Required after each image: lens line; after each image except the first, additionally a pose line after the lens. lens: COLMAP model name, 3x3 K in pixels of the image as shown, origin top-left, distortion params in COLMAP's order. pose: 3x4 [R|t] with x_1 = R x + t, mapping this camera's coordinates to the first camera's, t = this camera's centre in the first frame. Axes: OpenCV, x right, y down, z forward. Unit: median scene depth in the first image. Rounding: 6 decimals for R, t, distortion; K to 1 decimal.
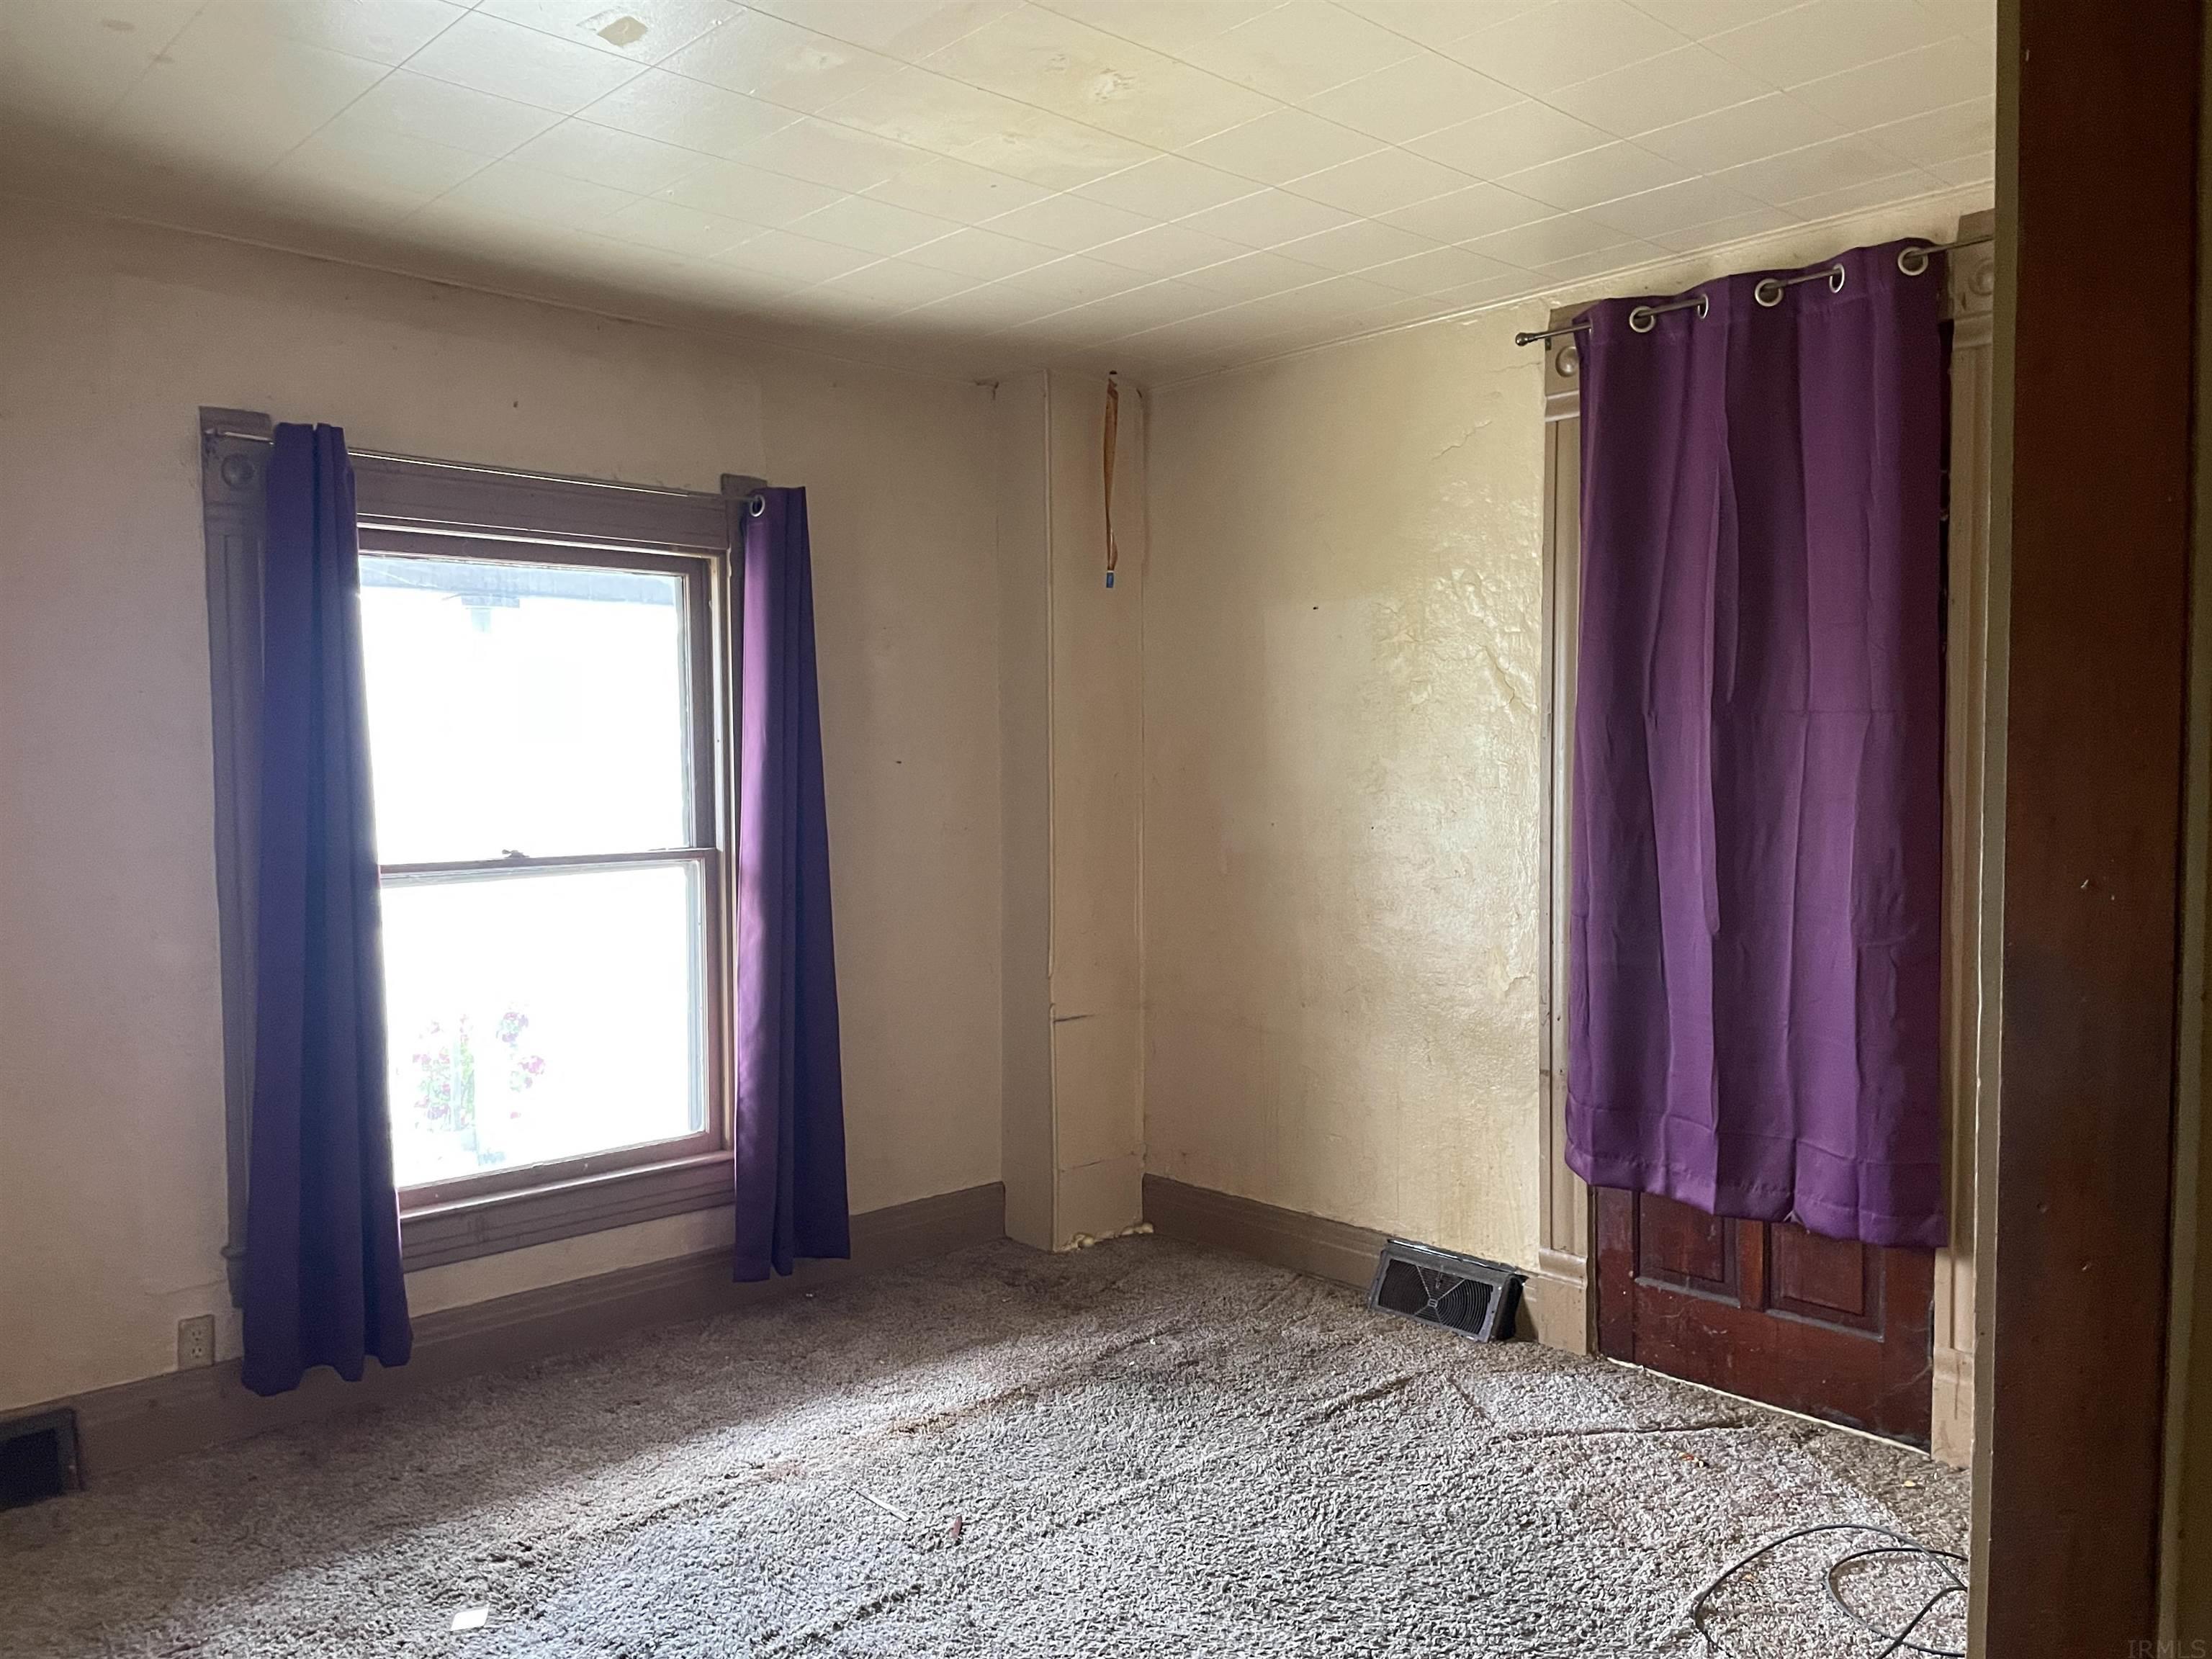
lens RADIAL K [[1658.9, 0, 1104.2], [0, 1658.9, 837.2], [0, 0, 1]] dist [0.066641, -0.088102]
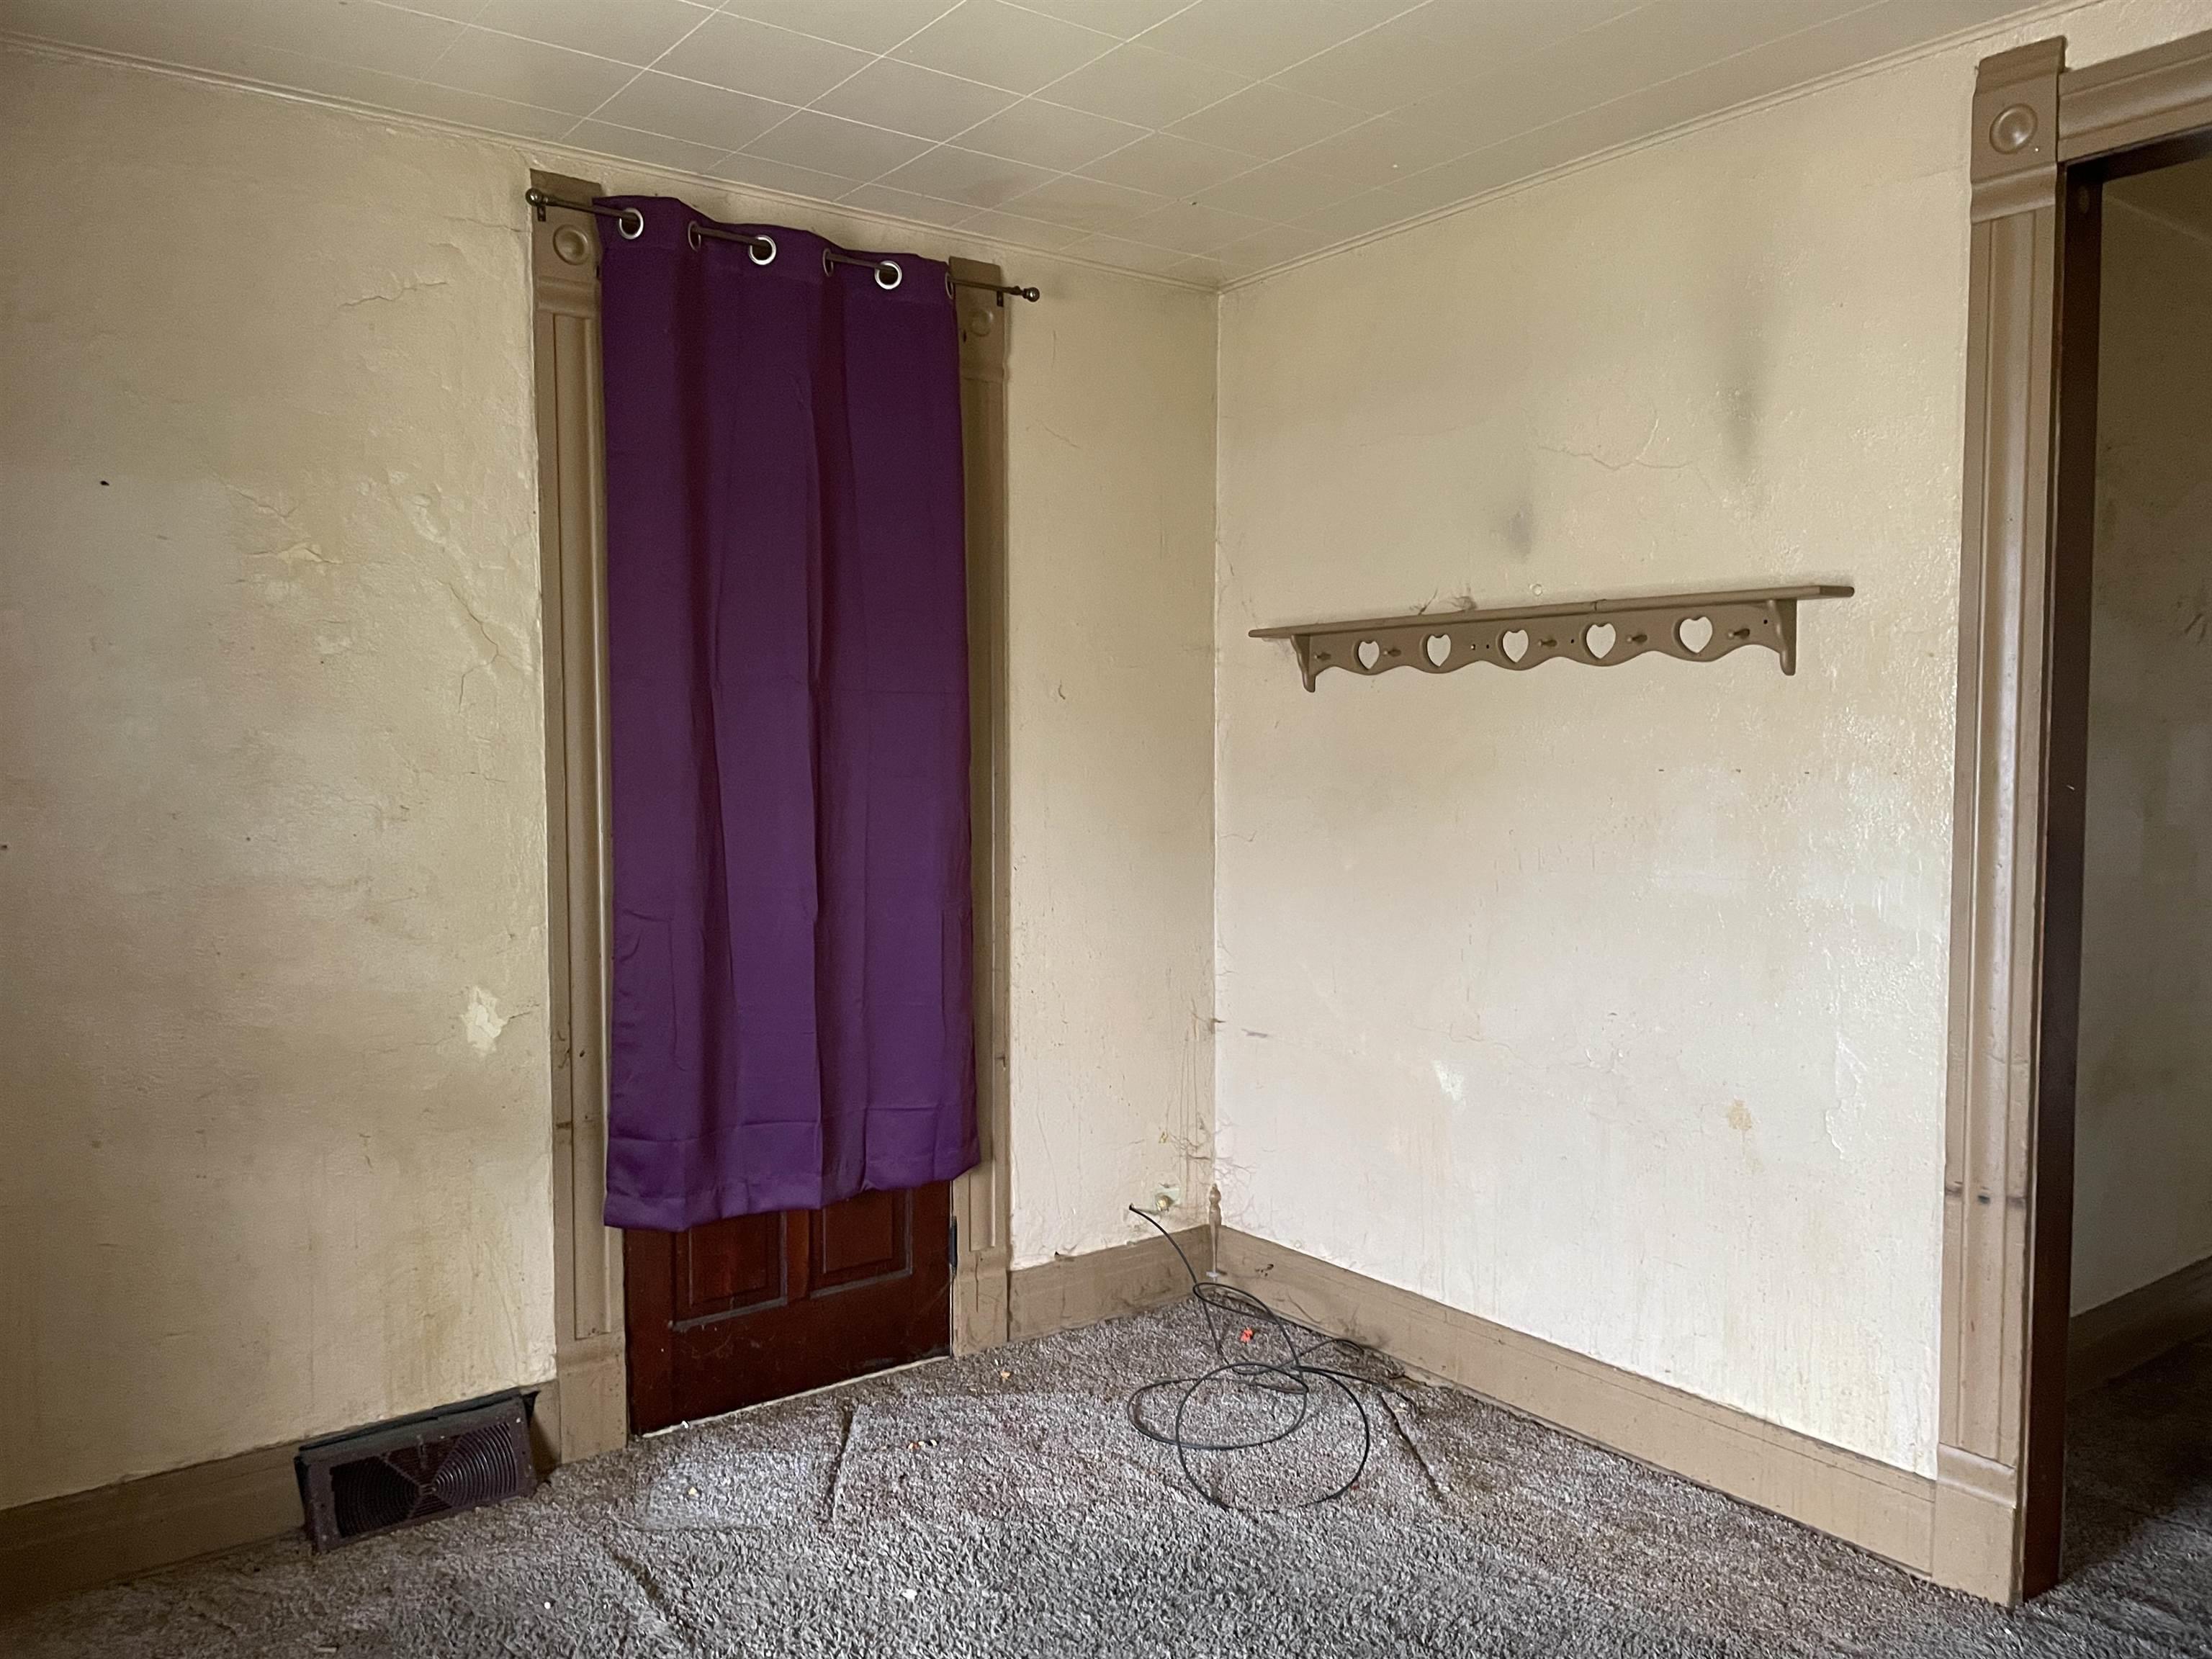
lens RADIAL K [[1658.9, 0, 1101.9], [0, 1658.9, 827.0], [0, 0, 1]] dist [0.066641, -0.088102]
pose [[0.098134, -0.045126, 0.994150, -0.490104], [0.052021, 0.997838, 0.040158, -0.020575], [-0.993813, 0.047775, 0.100270, 0.636149]]
